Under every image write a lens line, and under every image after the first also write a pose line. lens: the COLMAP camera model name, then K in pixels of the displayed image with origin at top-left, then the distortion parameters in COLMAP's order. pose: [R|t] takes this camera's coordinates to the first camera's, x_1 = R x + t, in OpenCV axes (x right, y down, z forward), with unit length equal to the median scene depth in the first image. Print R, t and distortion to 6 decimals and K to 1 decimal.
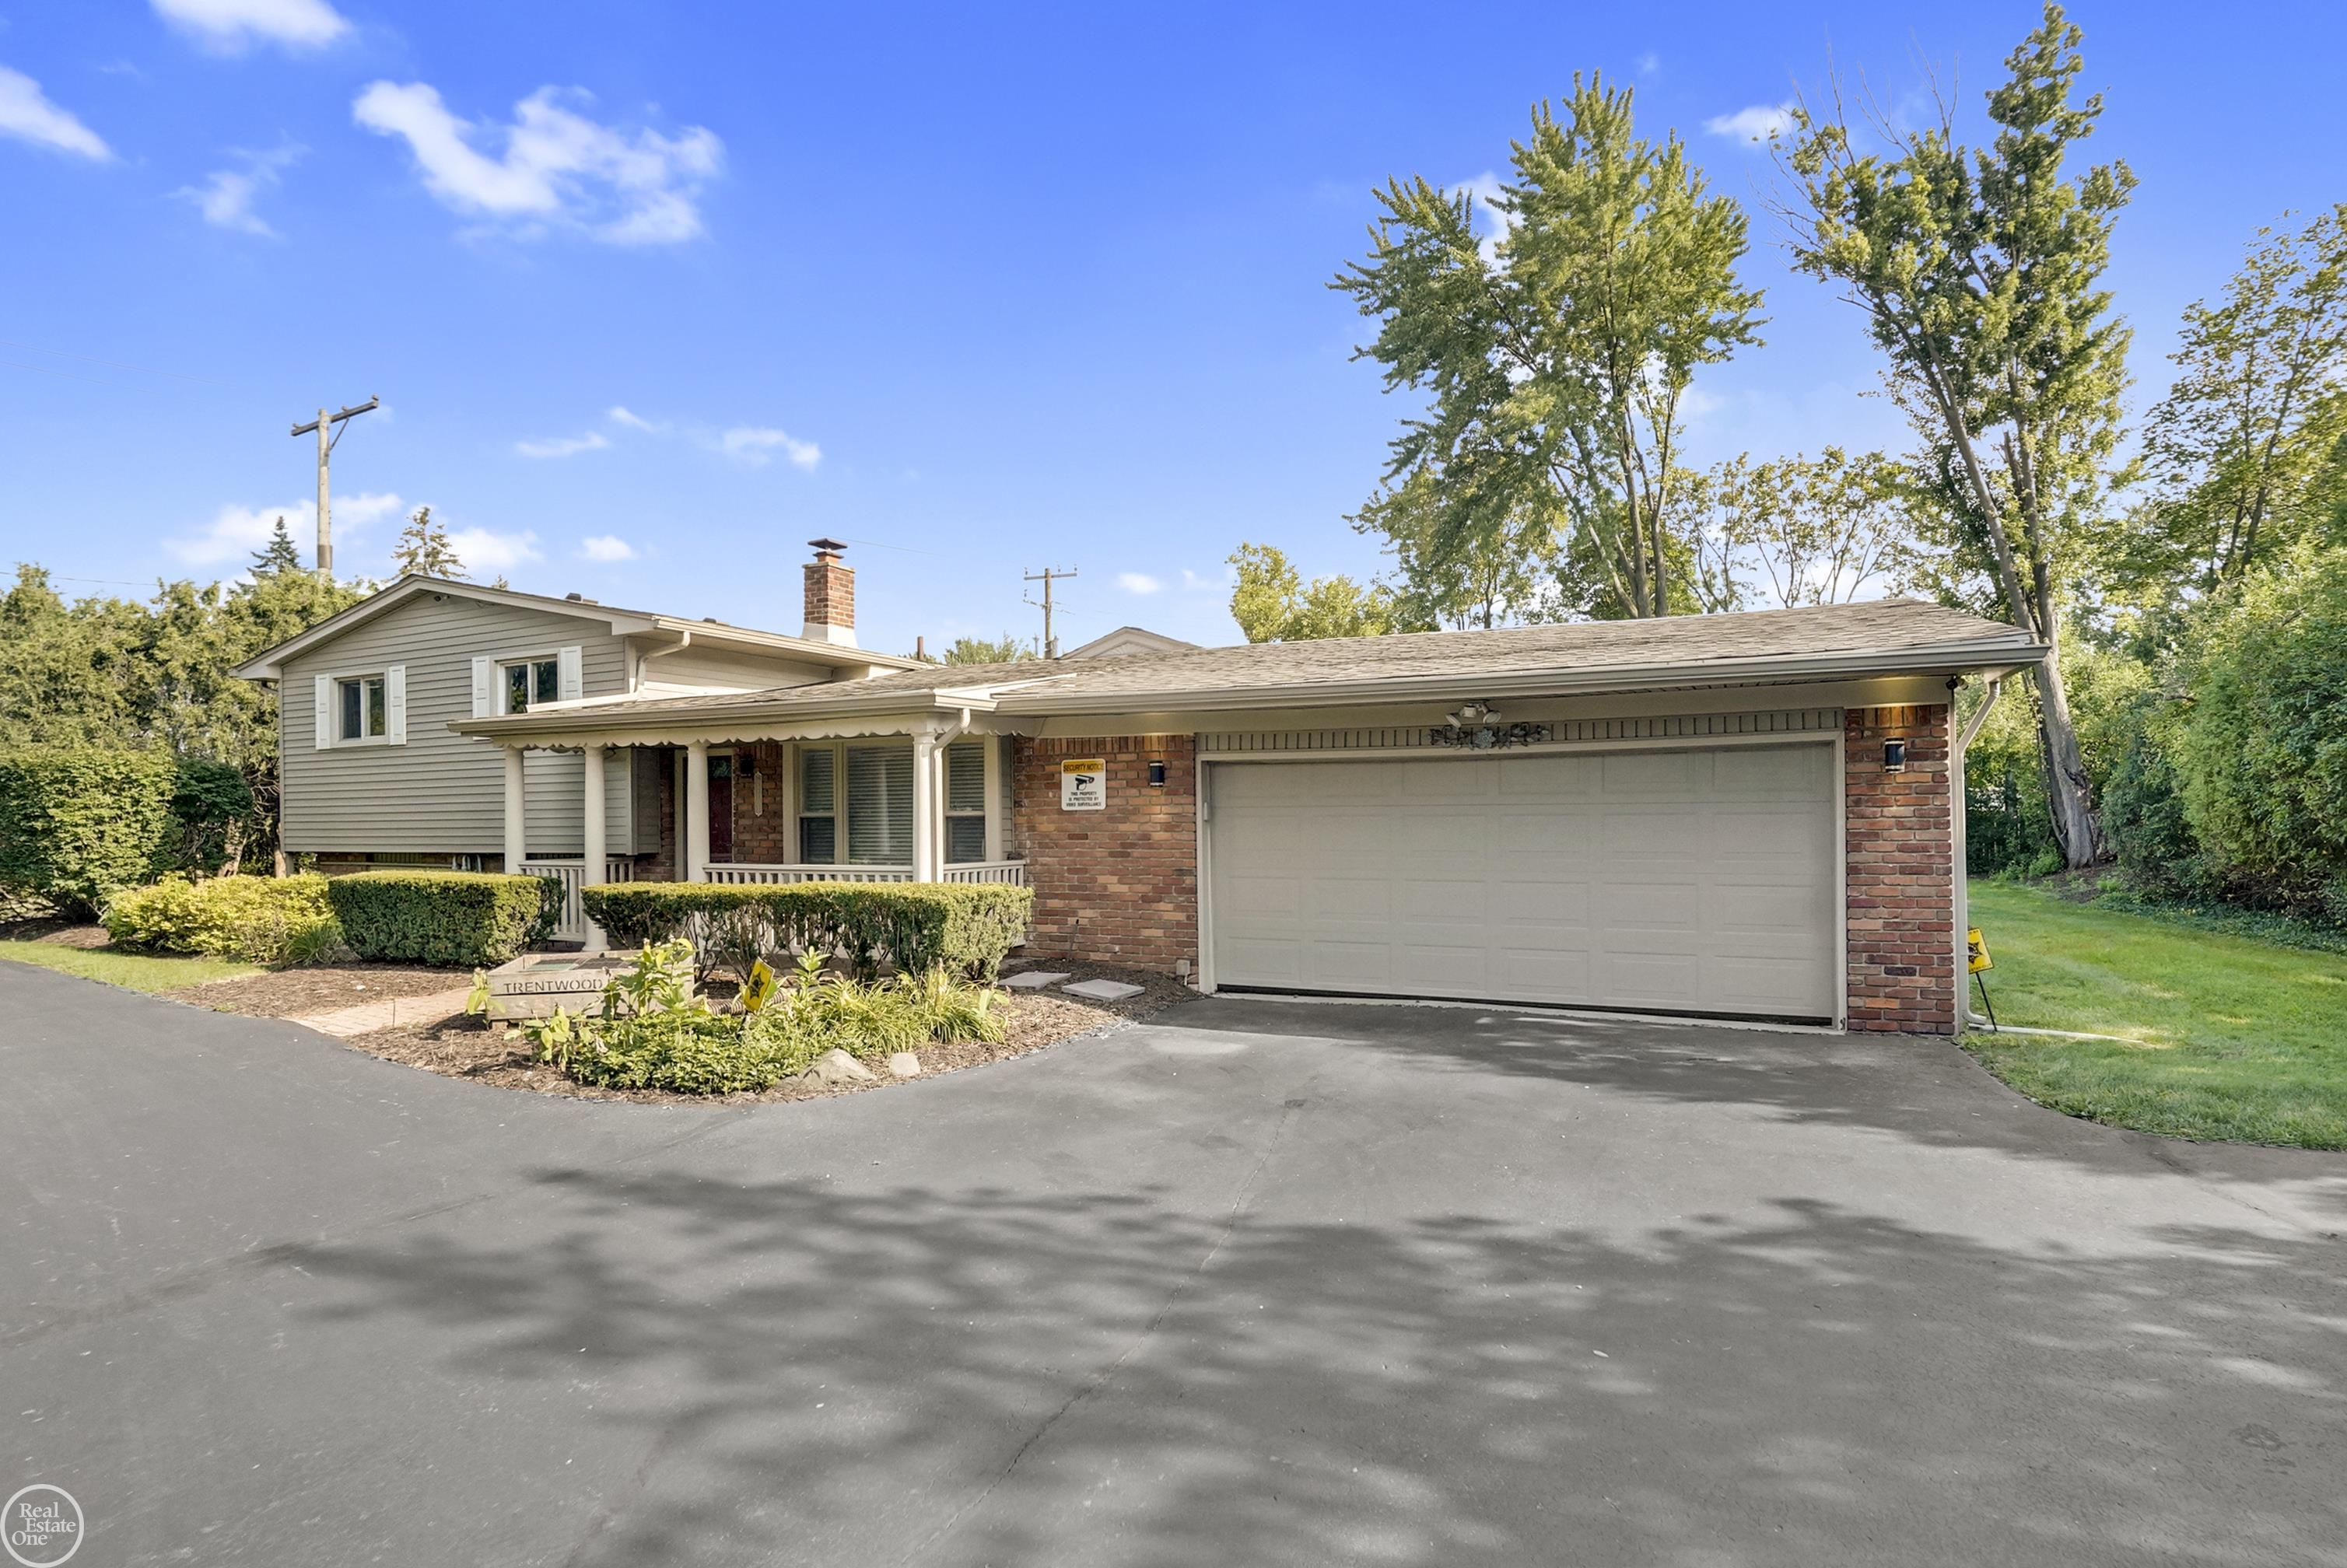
lens RADIAL K [[1100.7, 0, 1177.3], [0, 1100.7, 841.8], [0, 0, 1]] dist [-0.021713, 0.000566]
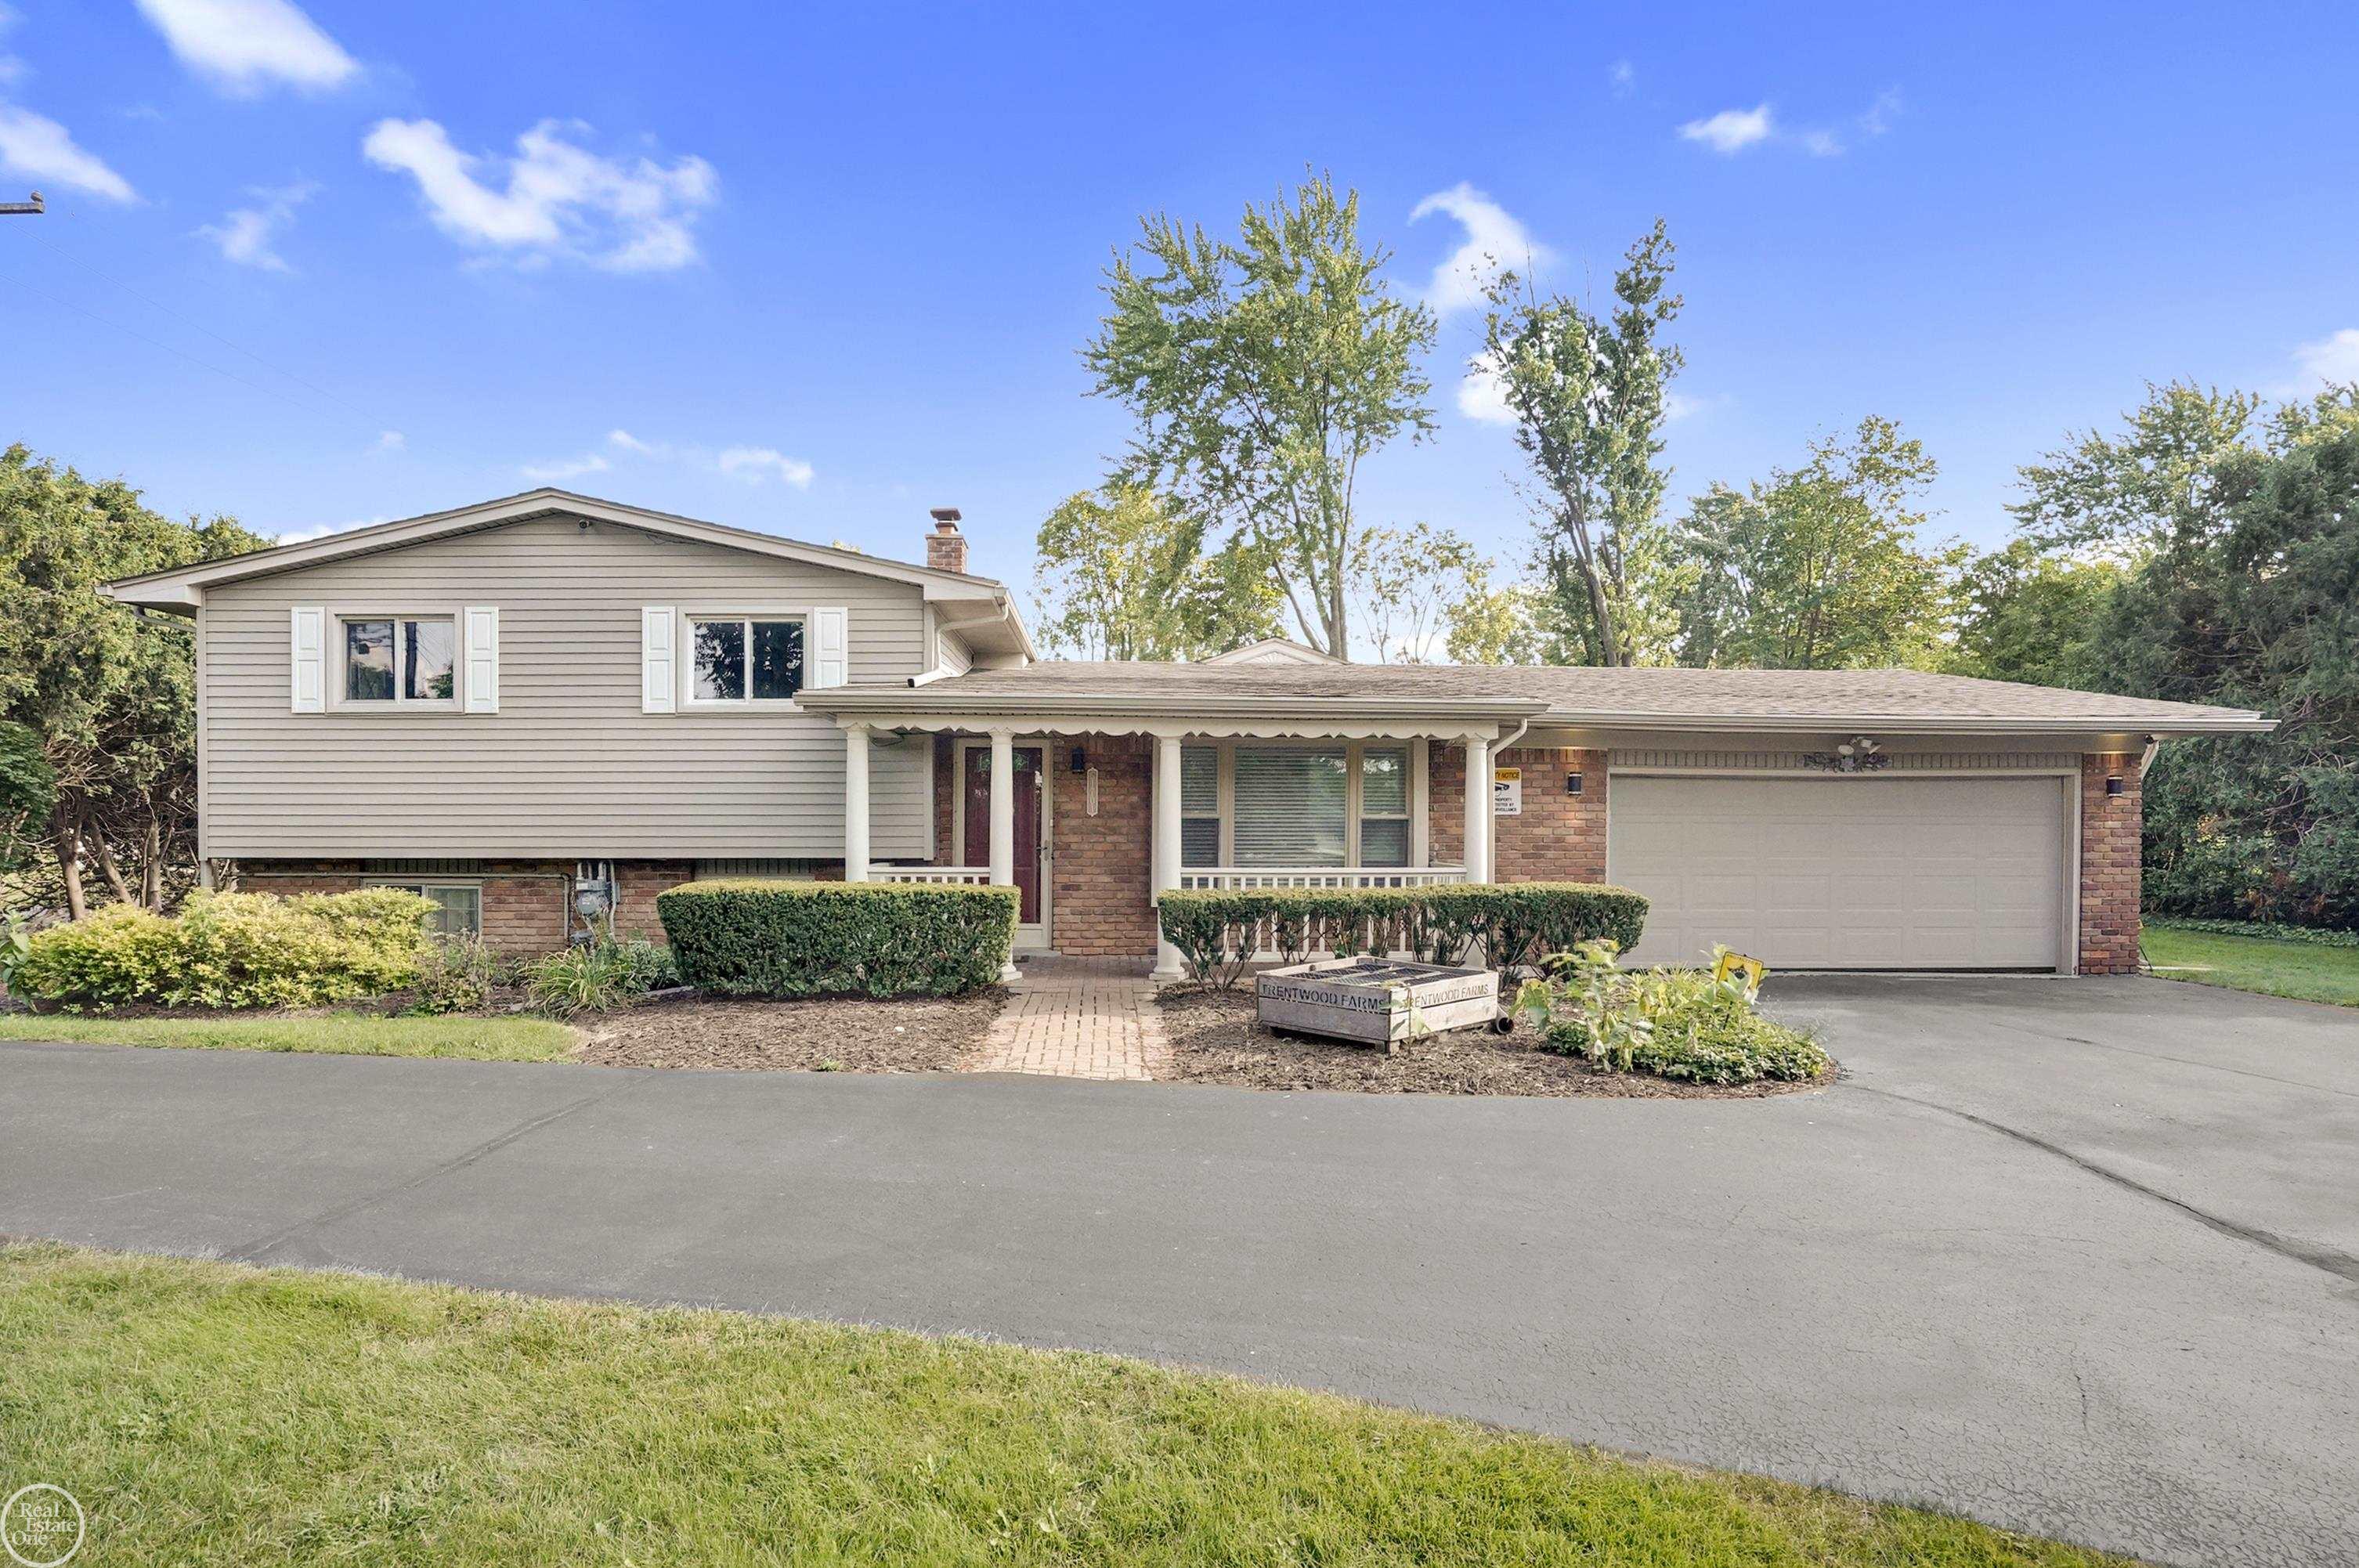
lens RADIAL K [[1086.1, 0, 1174.0], [0, 1086.1, 843.1], [0, 0, 1]] dist [-0.020764, -0.000012]
pose [[0.899904, 0.002596, 0.436080, -0.719437], [-0.000894, 0.999991, -0.004108, 0.002907], [-0.436087, 0.003307, 0.899898, 0.159312]]
